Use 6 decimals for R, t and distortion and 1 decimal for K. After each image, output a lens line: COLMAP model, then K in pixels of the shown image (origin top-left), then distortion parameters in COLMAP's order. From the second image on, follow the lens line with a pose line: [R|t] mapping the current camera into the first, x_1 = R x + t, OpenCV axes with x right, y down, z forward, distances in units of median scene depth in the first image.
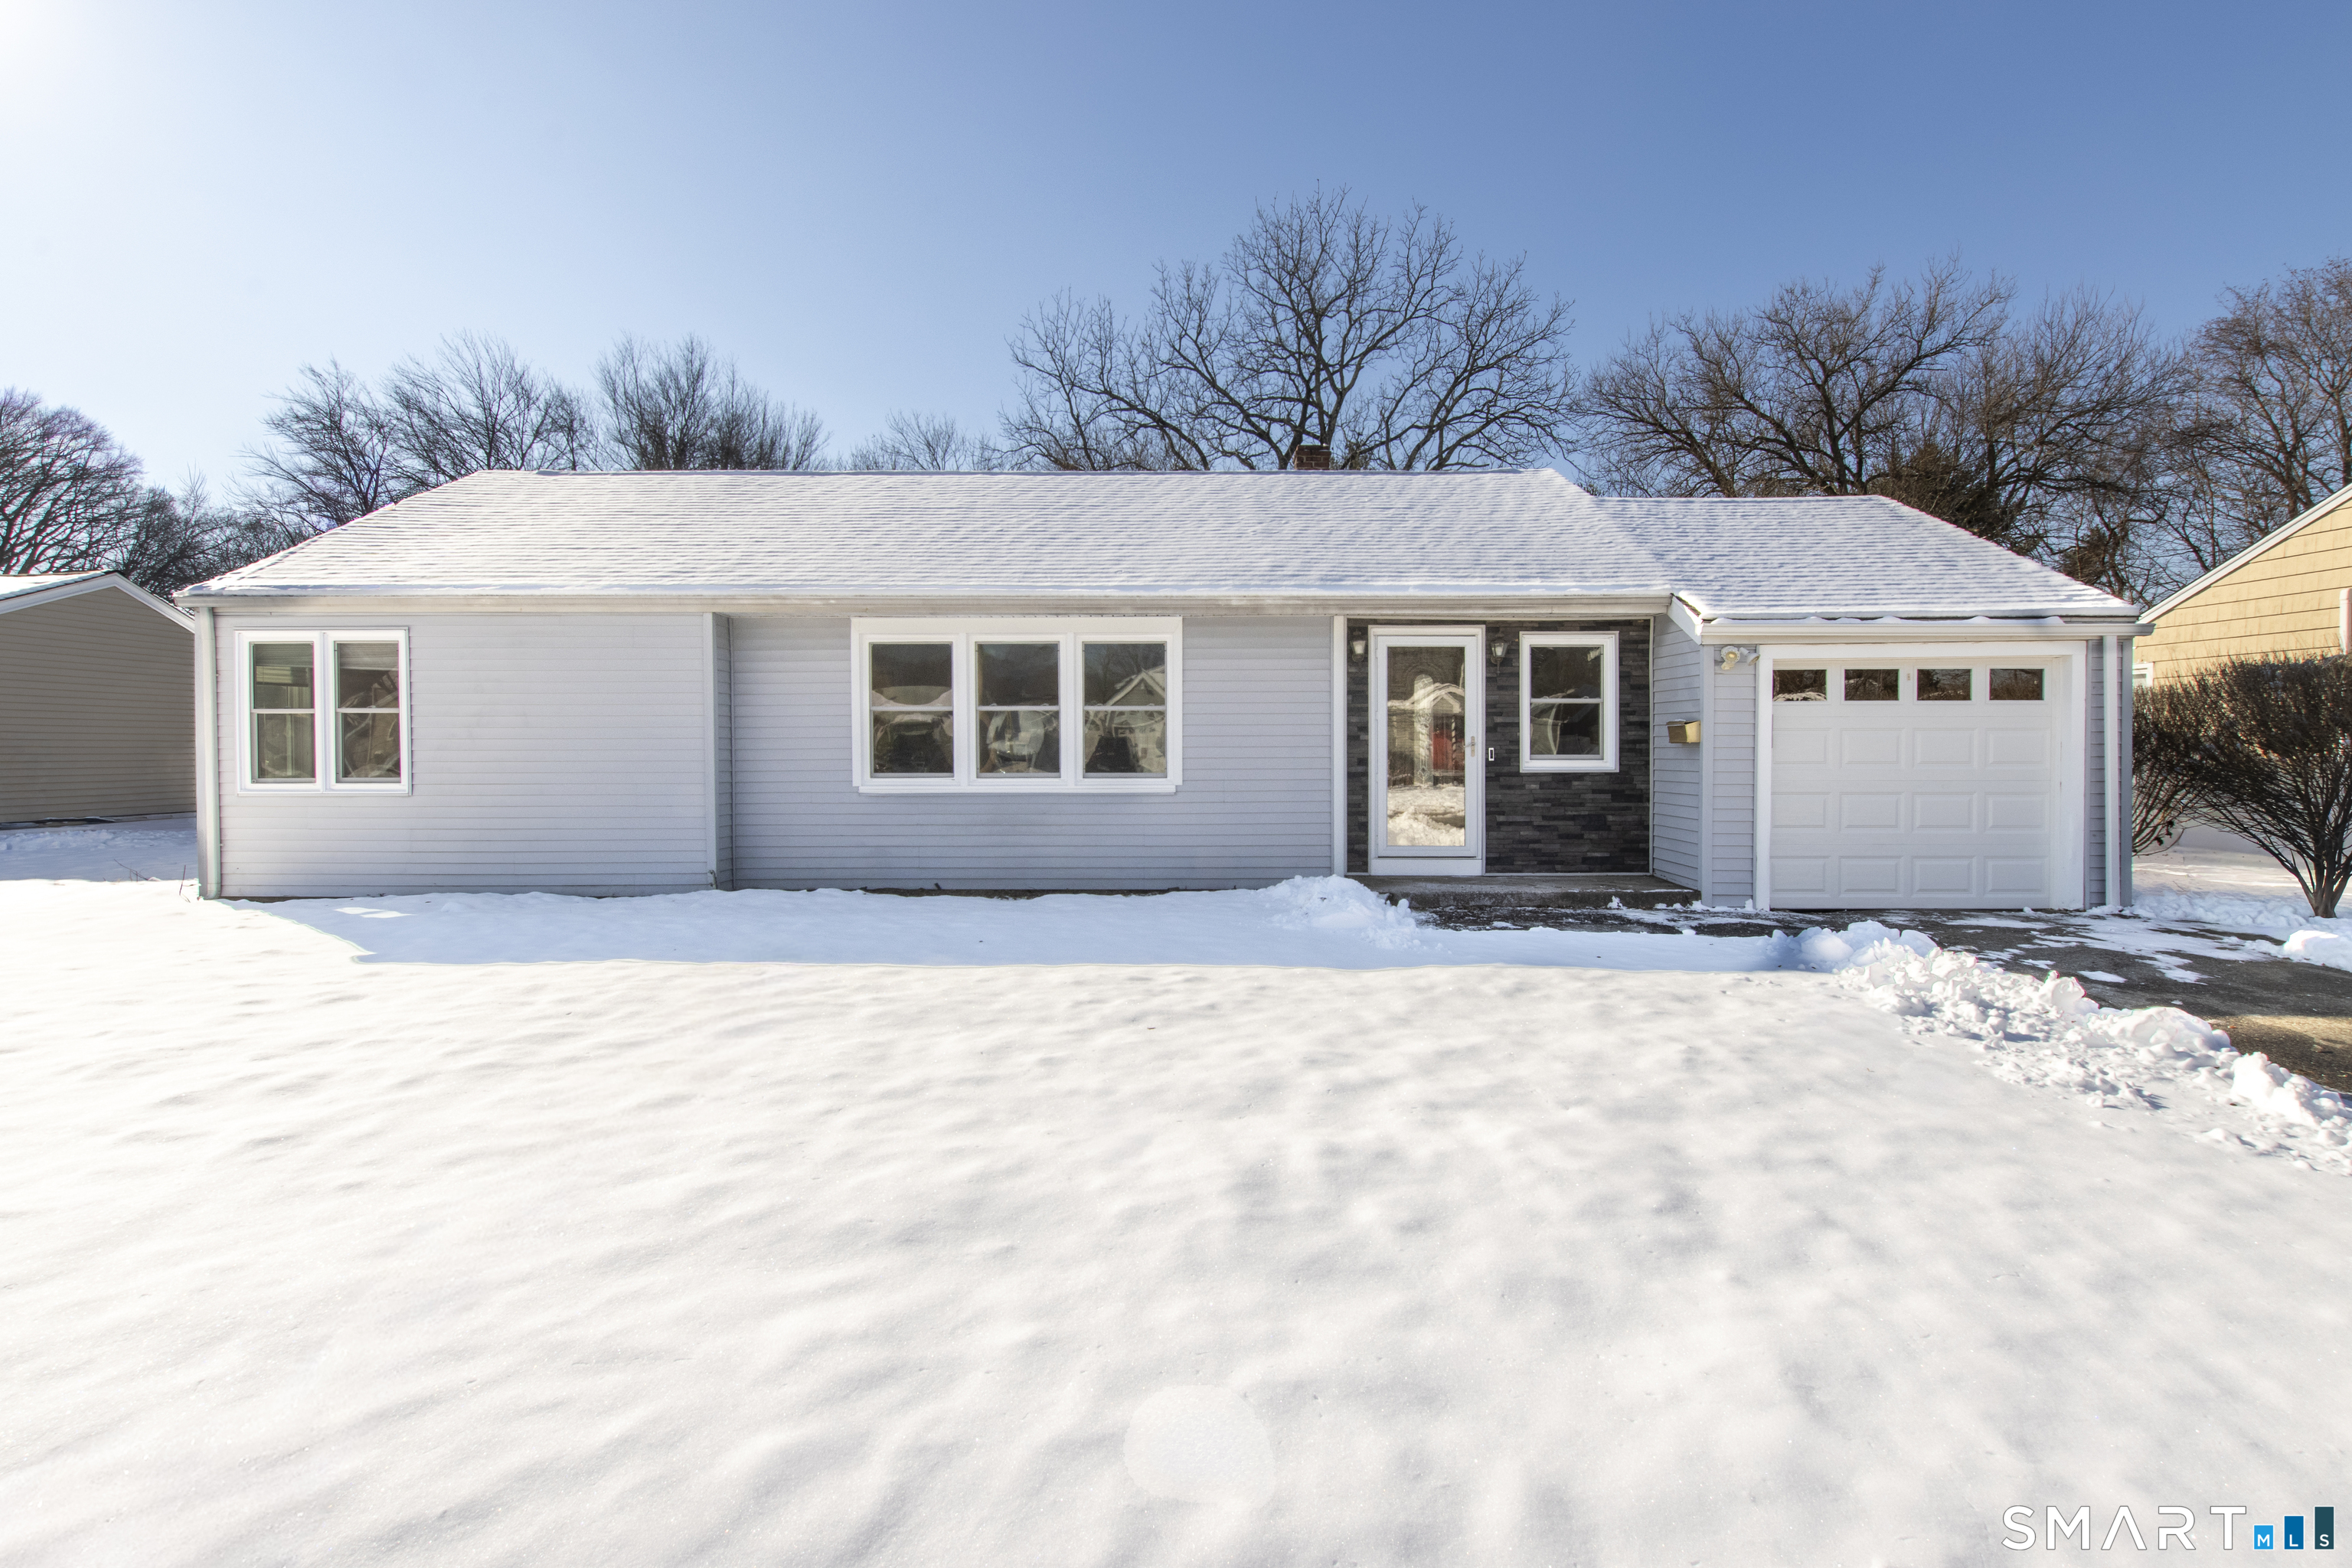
lens RADIAL K [[1161.7, 0, 1175.2], [0, 1161.7, 715.2], [0, 0, 1]] dist [0.000599, 0.000075]
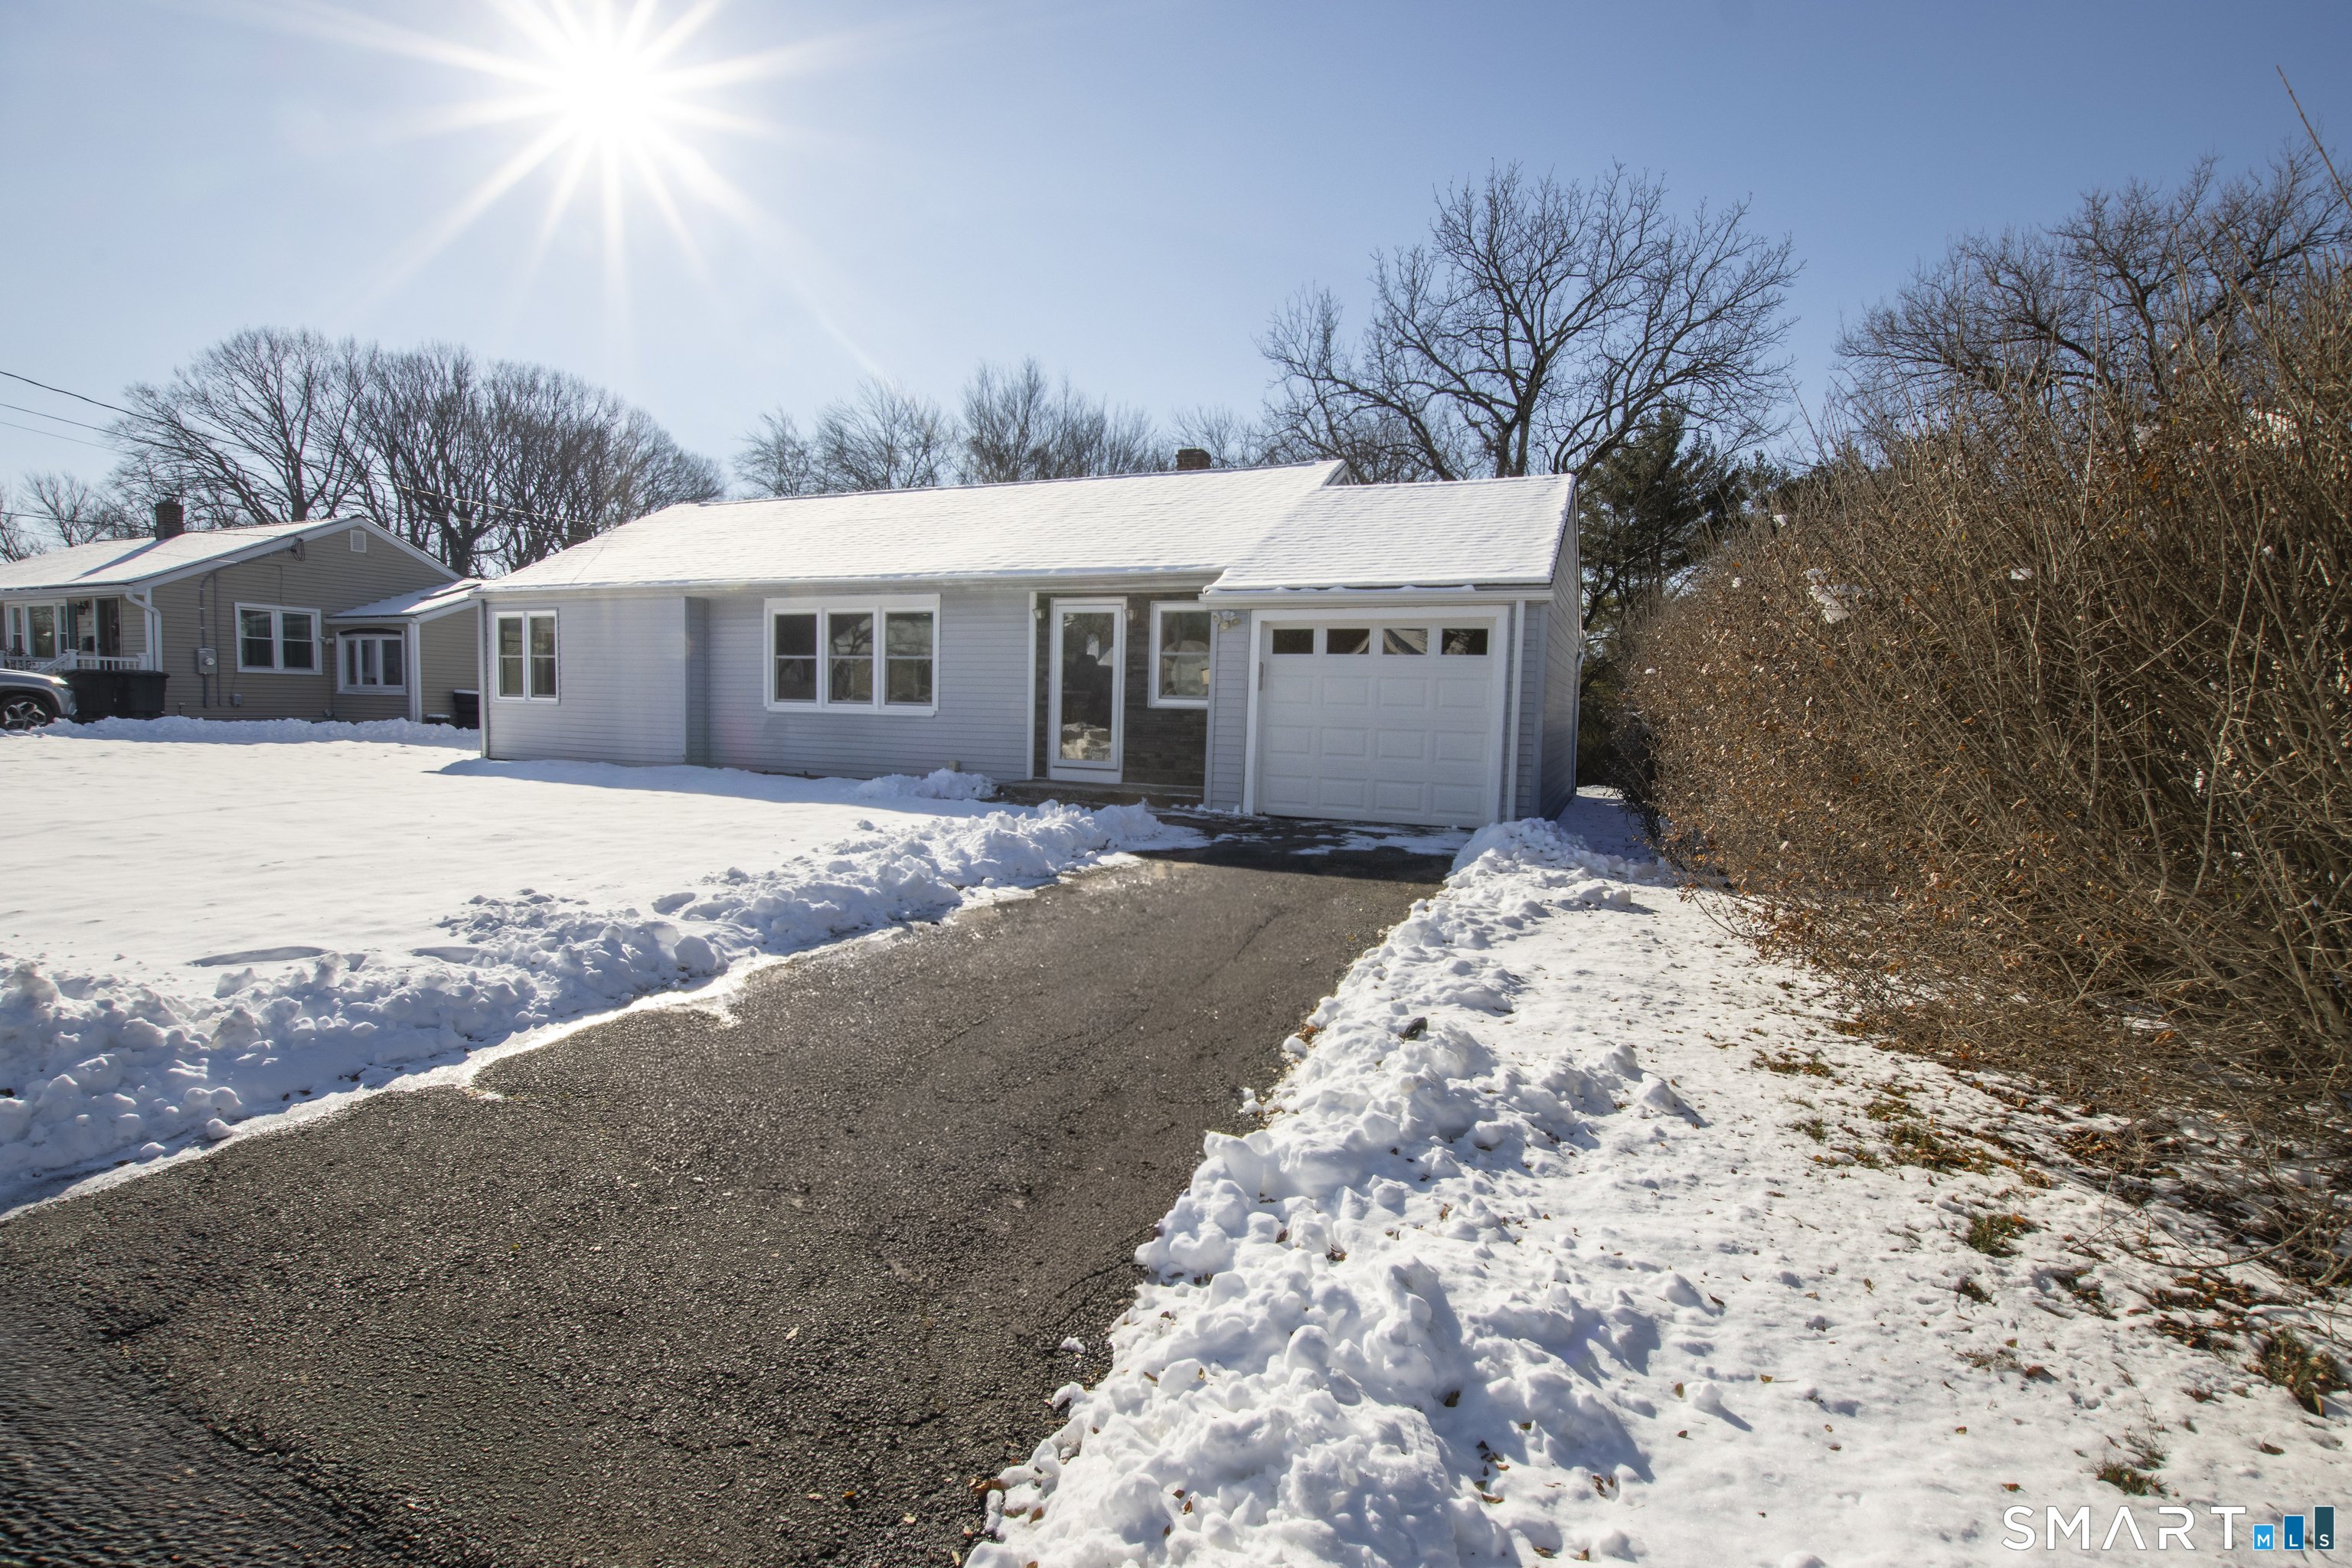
lens RADIAL K [[1112.9, 0, 1215.7], [0, 1112.9, 802.5], [0, 0, 1]] dist [-0.037262, 0.008826]
pose [[0.923192, 0.057264, -0.380049, 0.860305], [-0.014330, 0.993279, 0.114852, 0.009416], [0.384071, -0.100584, 0.917808, -0.154115]]
